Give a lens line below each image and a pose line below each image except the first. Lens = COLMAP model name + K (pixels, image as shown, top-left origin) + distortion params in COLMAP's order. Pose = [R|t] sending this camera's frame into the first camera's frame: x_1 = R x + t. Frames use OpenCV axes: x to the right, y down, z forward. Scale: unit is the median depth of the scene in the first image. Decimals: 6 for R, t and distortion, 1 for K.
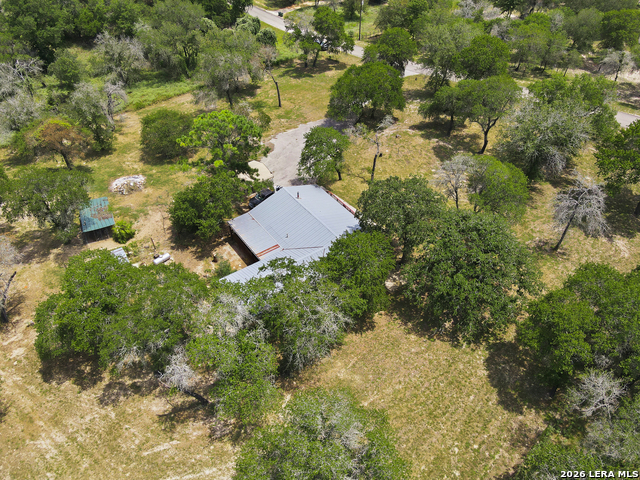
lens RADIAL K [[469.7, 0, 320.0], [0, 469.7, 240.0], [0, 0, 1]] dist [0.004533, 0.002692]
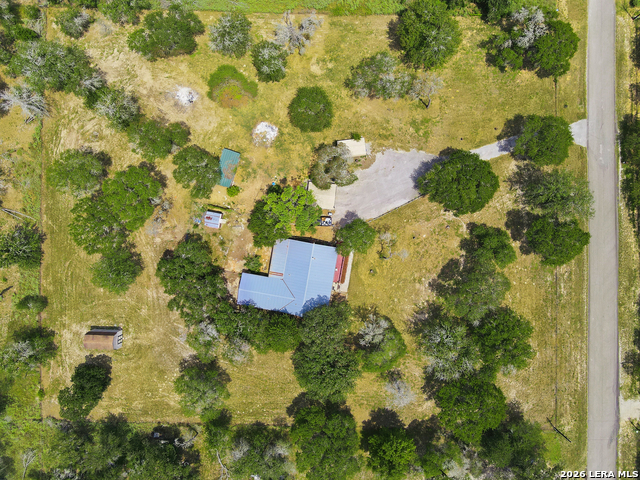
lens RADIAL K [[467.5, 0, 320.0], [0, 467.5, 240.0], [0, 0, 1]] dist [0.006043, 0.003252]
pose [[0.714618, 0.699514, -0.001273, -0.057794], [-0.448330, 0.459406, 0.766777, -1.094033], [0.536956, -0.547382, 0.641913, -0.000088]]
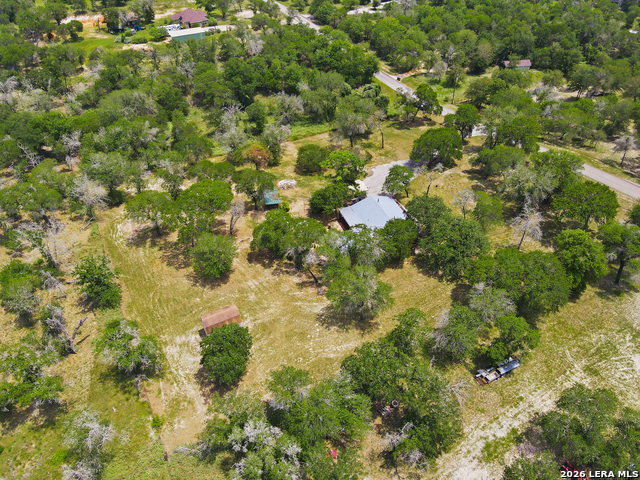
lens RADIAL K [[467.5, 0, 320.0], [0, 467.5, 240.0], [0, 0, 1]] dist [0.006043, 0.003252]
pose [[0.963482, 0.150042, -0.221790, 0.128129], [-0.161589, 0.986246, -0.034764, 0.124153], [0.213523, 0.069333, 0.974475, -0.644455]]
